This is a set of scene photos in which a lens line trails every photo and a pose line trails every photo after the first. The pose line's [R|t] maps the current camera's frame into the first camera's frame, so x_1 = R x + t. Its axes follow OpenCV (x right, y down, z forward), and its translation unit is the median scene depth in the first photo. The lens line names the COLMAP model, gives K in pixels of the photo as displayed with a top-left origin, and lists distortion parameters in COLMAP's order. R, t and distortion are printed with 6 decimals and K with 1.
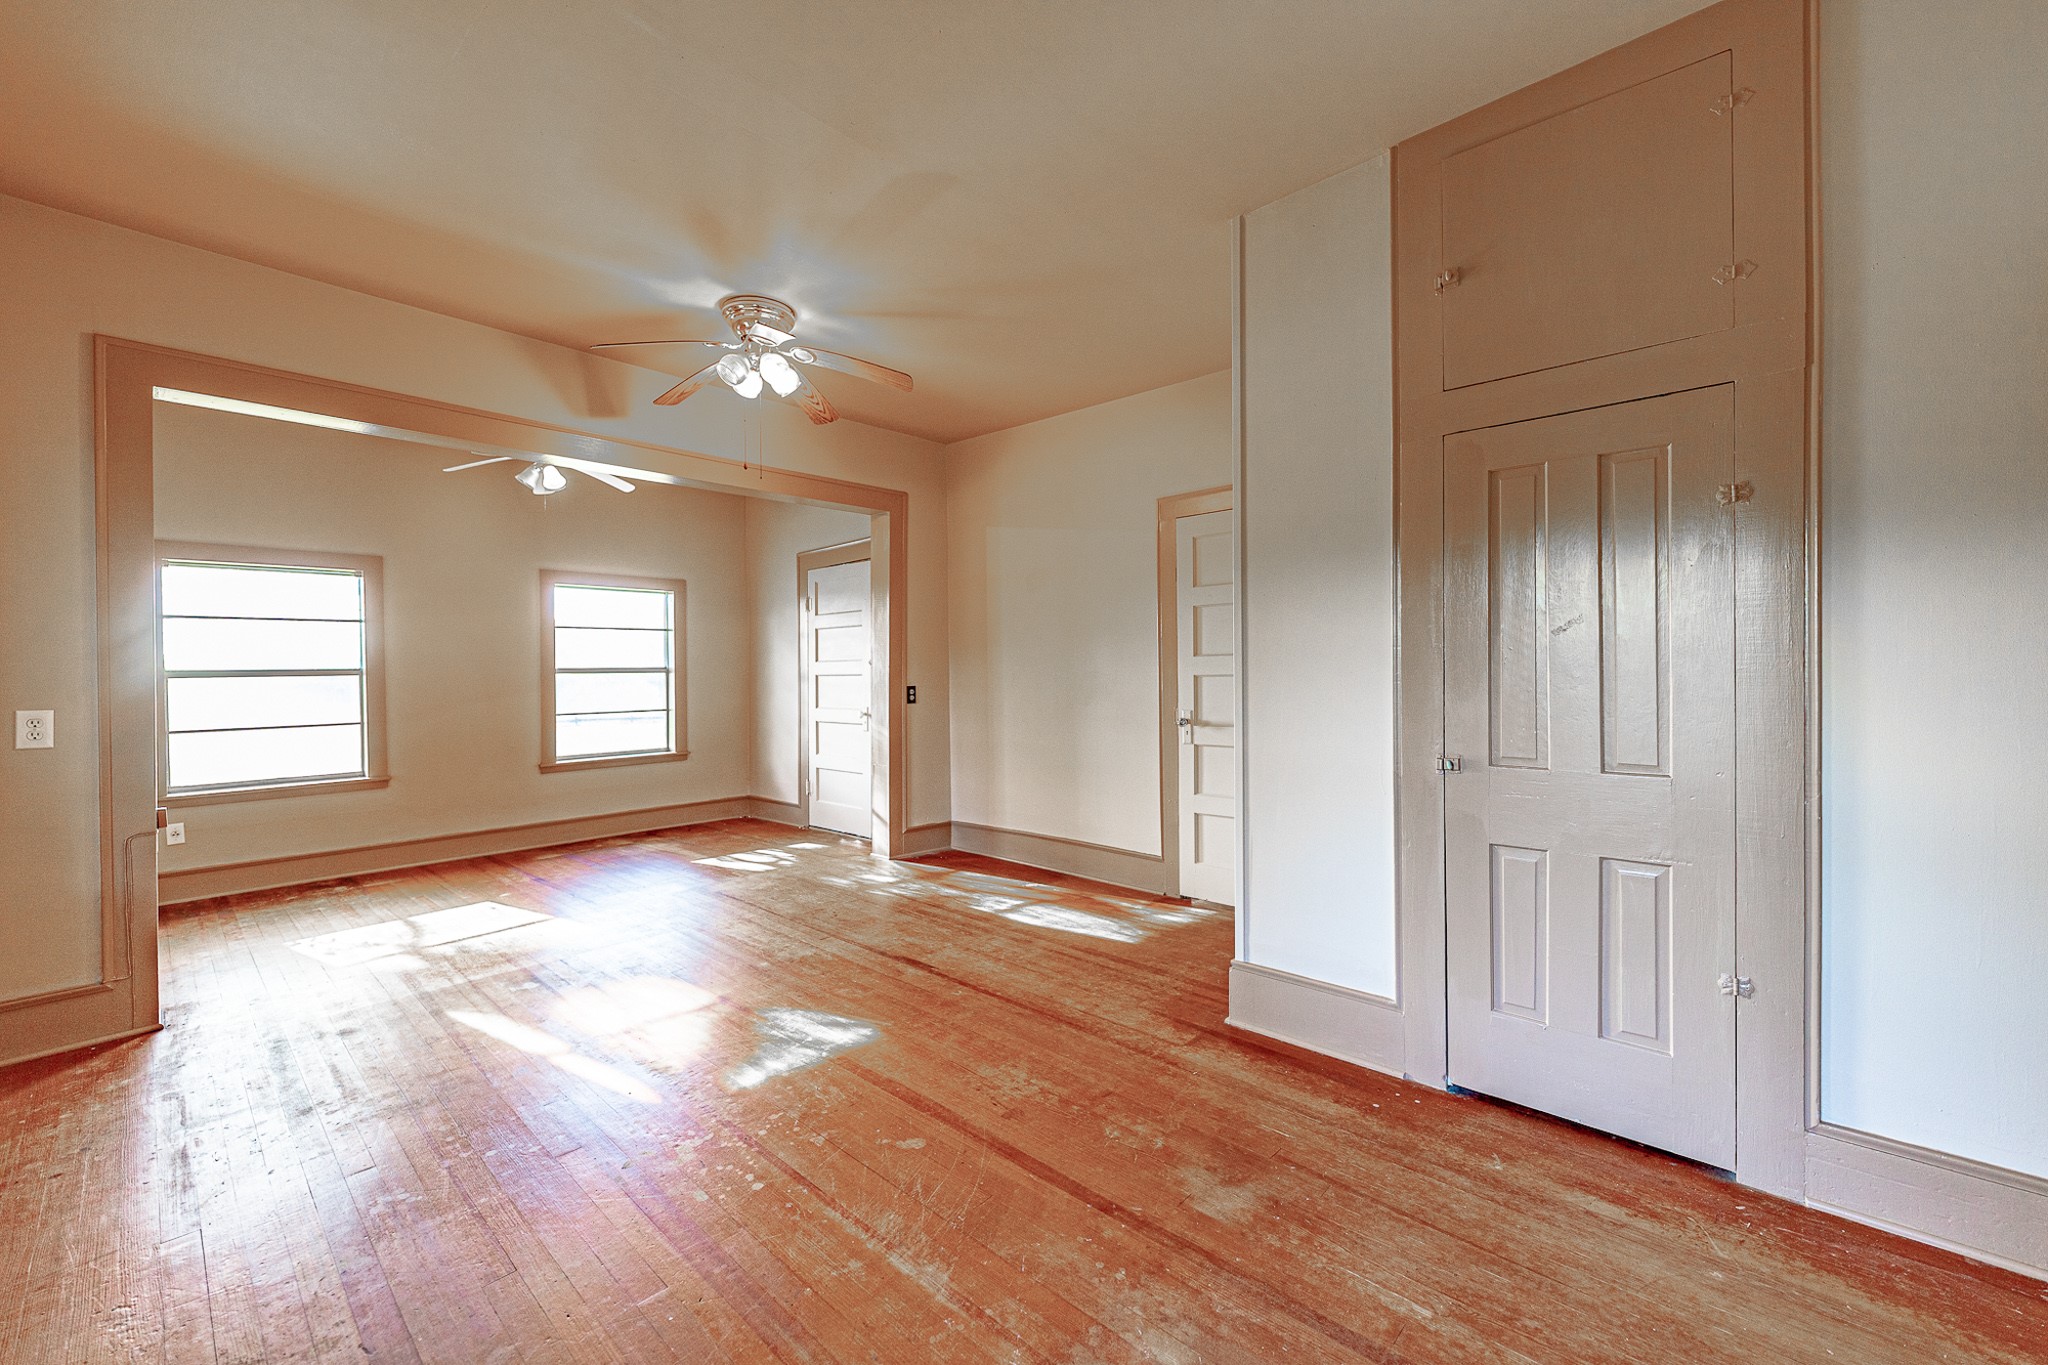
lens RADIAL K [[815.4, 0, 1024.0], [0, 815.4, 682.5], [0, 0, 1]] dist [-0.002291, -0.000560]
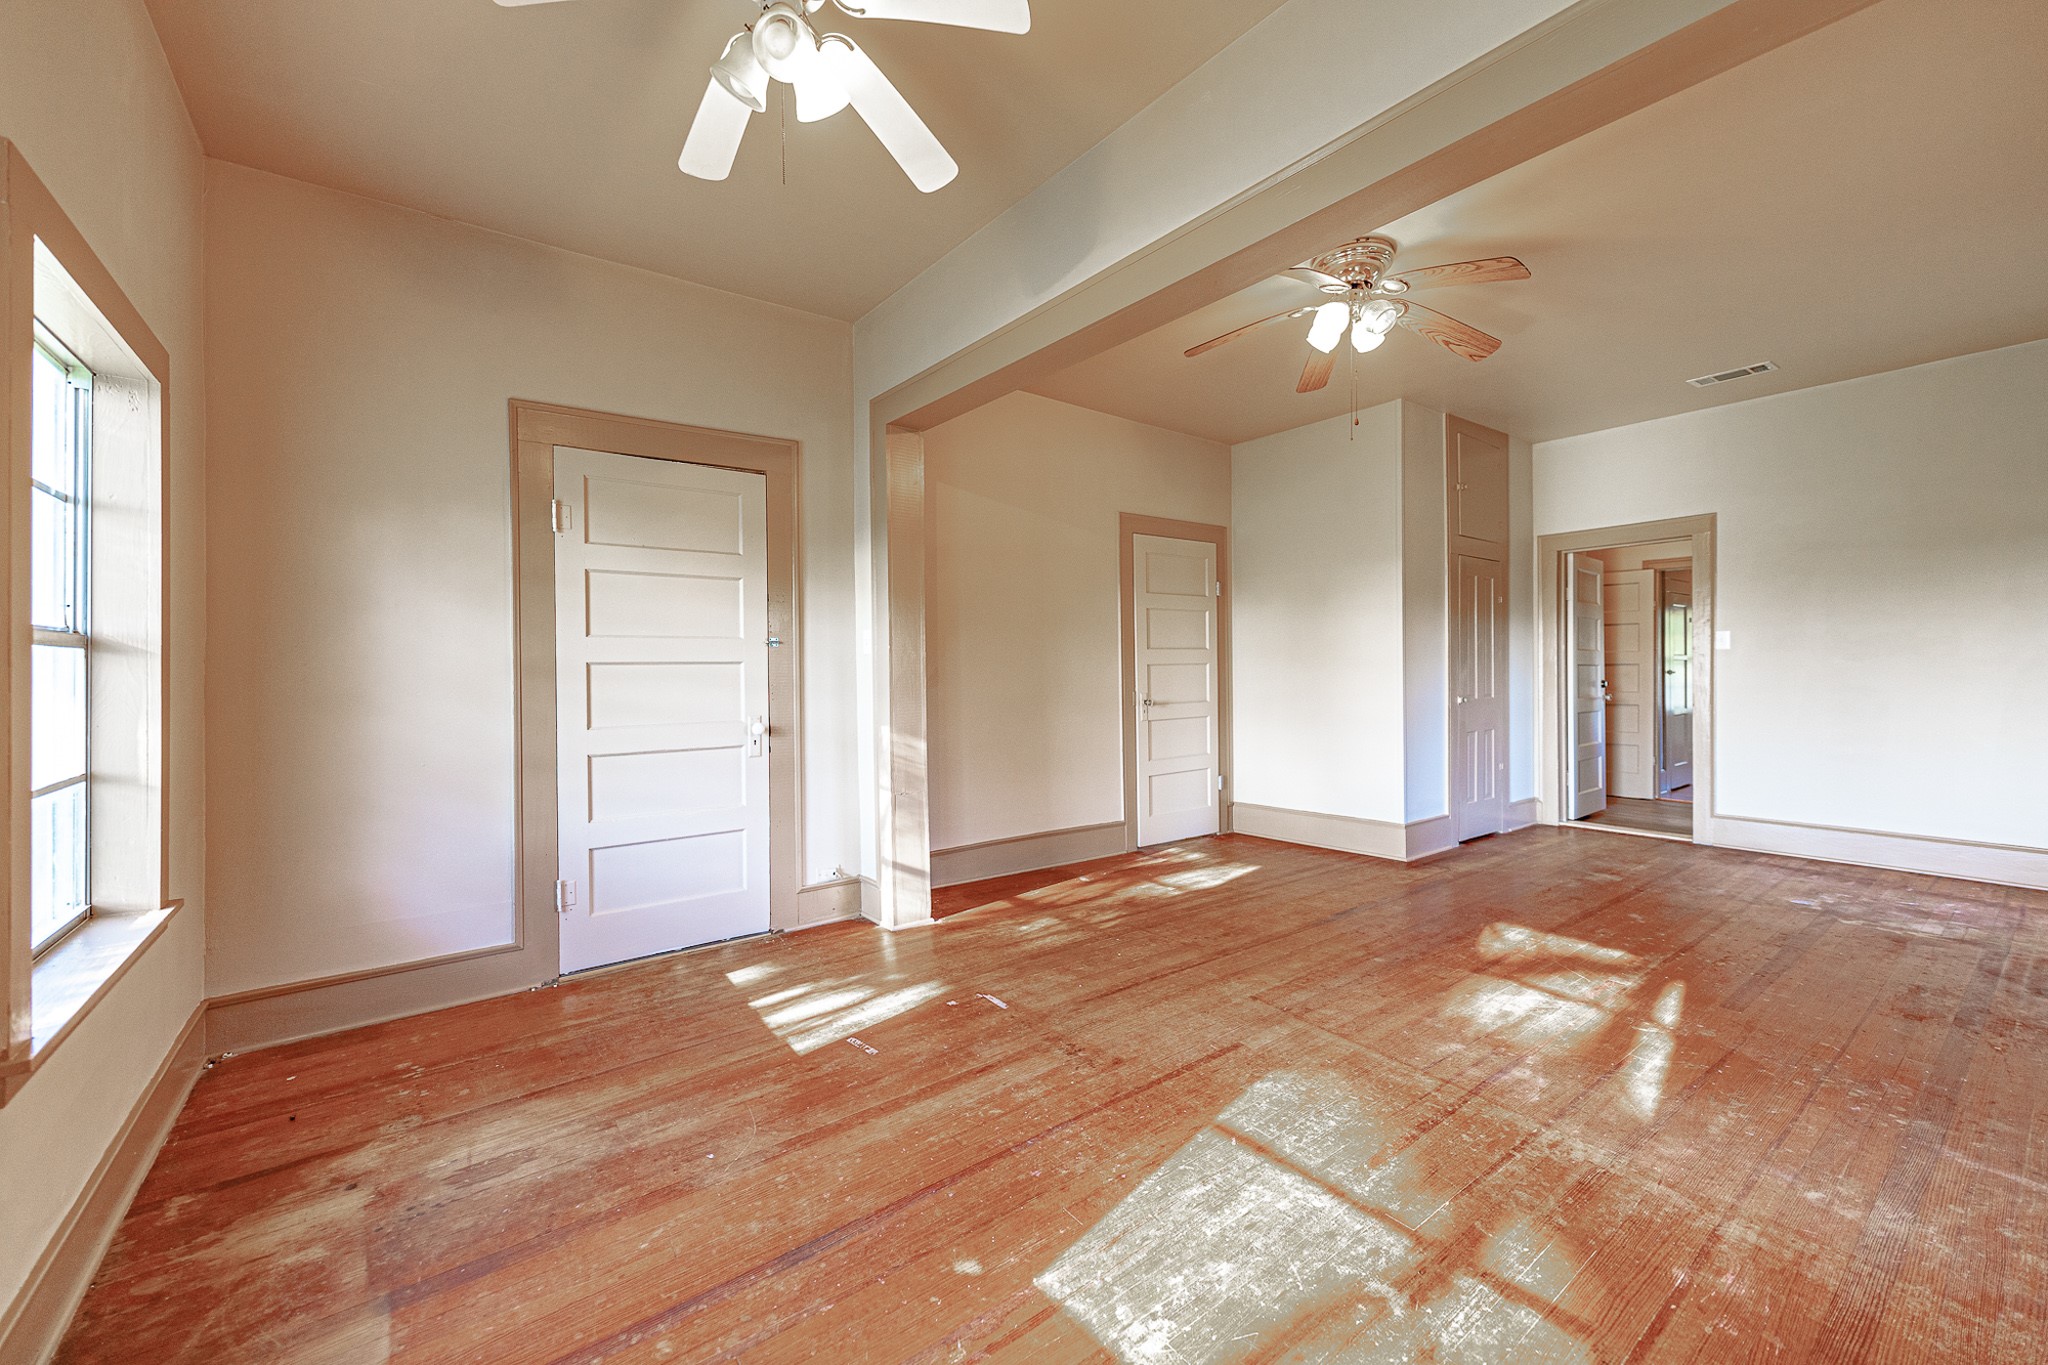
lens RADIAL K [[815.4, 0, 1024.0], [0, 815.4, 682.5], [0, 0, 1]] dist [-0.002291, -0.000560]
pose [[0.173316, -0.001614, 0.984865, -1.034324], [0.020052, 0.999797, -0.001890, 0.016746], [-0.984662, 0.020076, 0.173313, 0.972601]]
